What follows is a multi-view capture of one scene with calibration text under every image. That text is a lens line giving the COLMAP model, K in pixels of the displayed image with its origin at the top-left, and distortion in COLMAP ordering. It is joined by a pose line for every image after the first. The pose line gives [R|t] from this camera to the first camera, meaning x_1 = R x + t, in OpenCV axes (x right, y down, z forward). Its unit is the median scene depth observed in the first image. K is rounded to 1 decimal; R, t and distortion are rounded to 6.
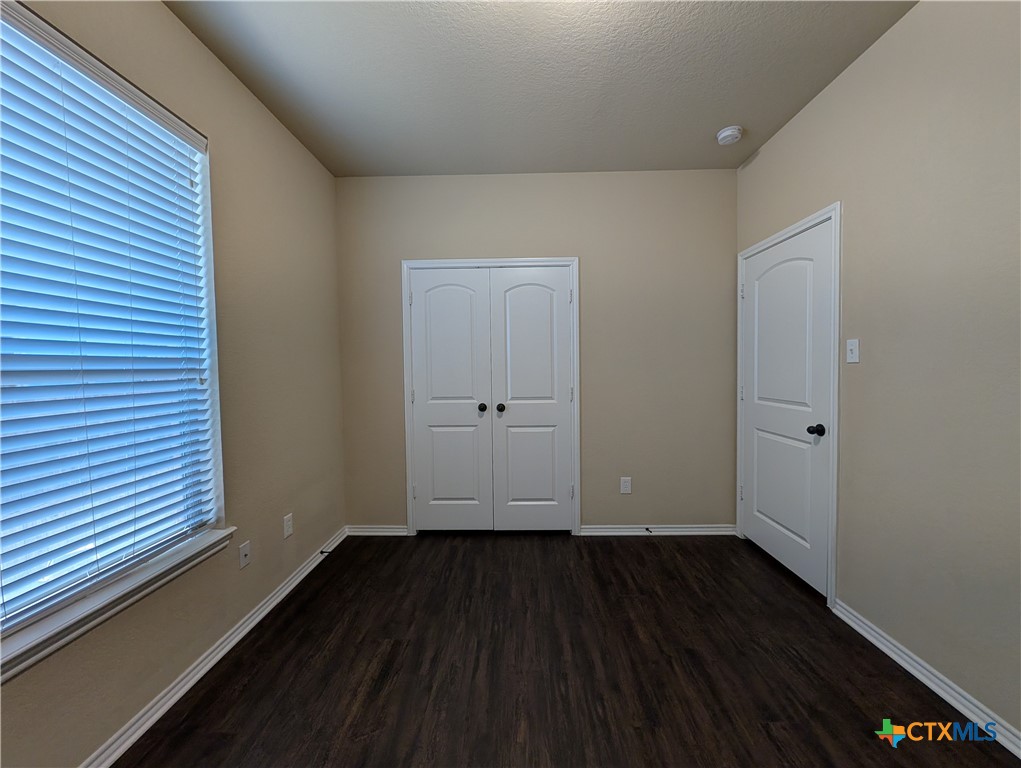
lens RADIAL K [[392.8, 0, 519.6], [0, 392.8, 379.6], [0, 0, 1]] dist [0.001948, -0.000952]
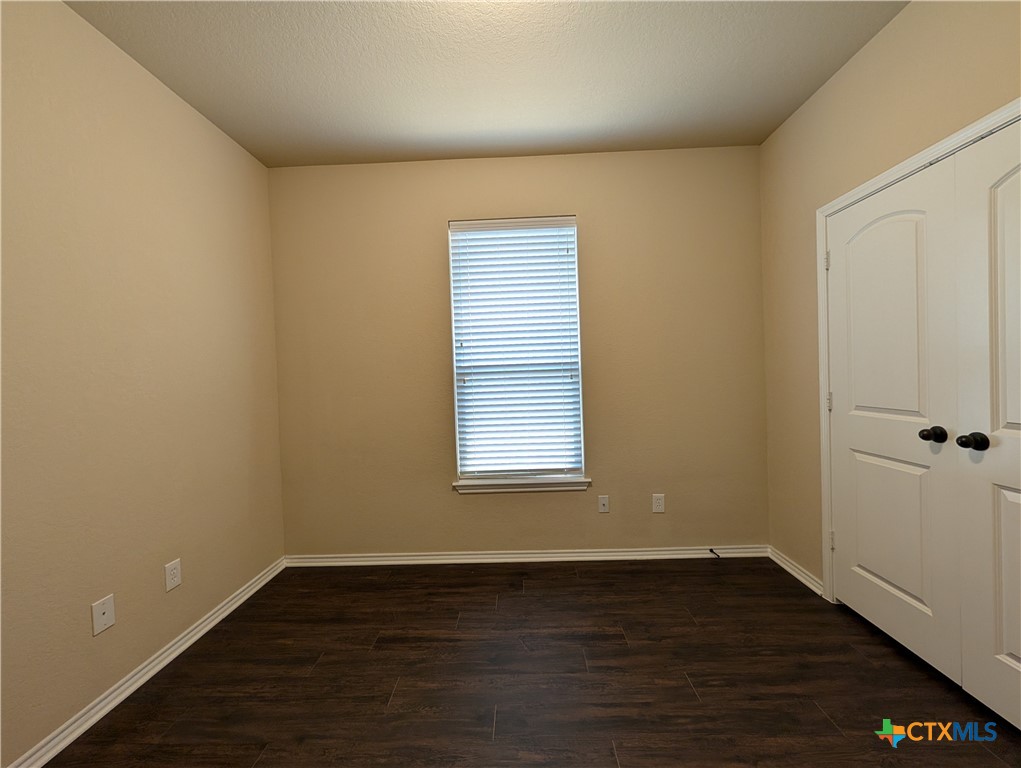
lens RADIAL K [[392.8, 0, 505.0], [0, 392.8, 379.3], [0, 0, 1]] dist [0.001948, -0.000952]
pose [[-0.017490, 0.026560, -0.999494, 0.430928], [-0.000123, 0.999647, 0.026566, -0.015150], [0.999847, 0.000587, -0.017481, 0.445521]]
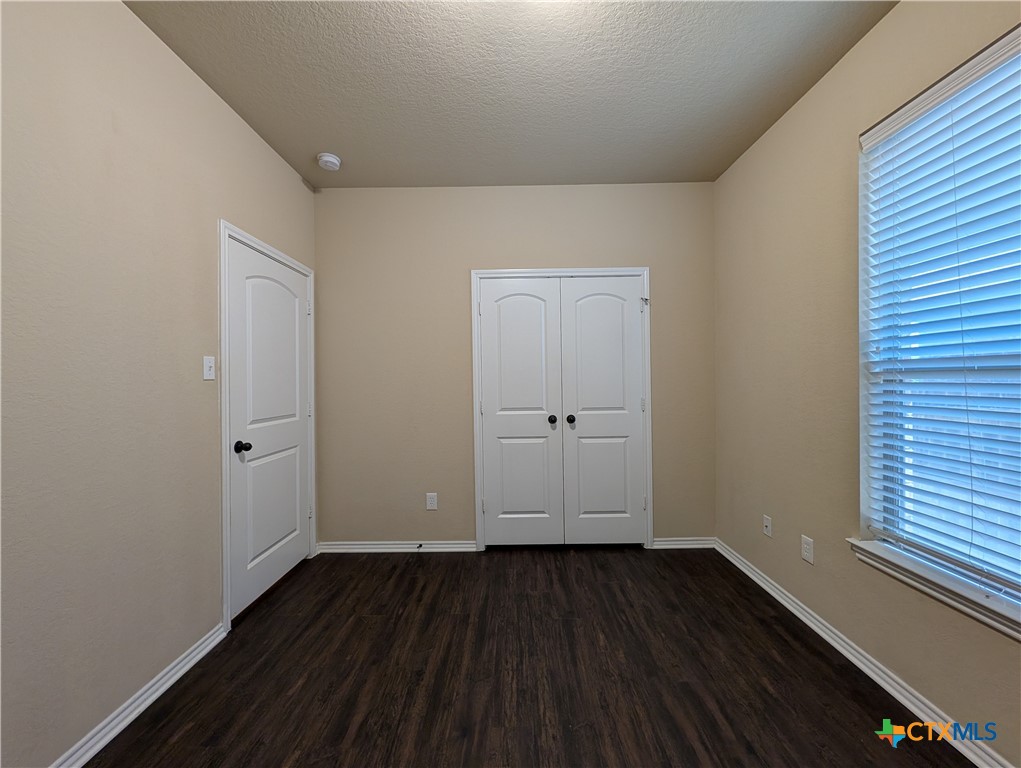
lens RADIAL K [[392.8, 0, 506.1], [0, 392.8, 380.0], [0, 0, 1]] dist [0.001948, -0.000952]
pose [[0.999833, -0.005768, 0.017350, -0.229908], [0.006200, 0.999669, -0.024964, -0.002257], [-0.017200, 0.025067, 0.999538, 0.013742]]
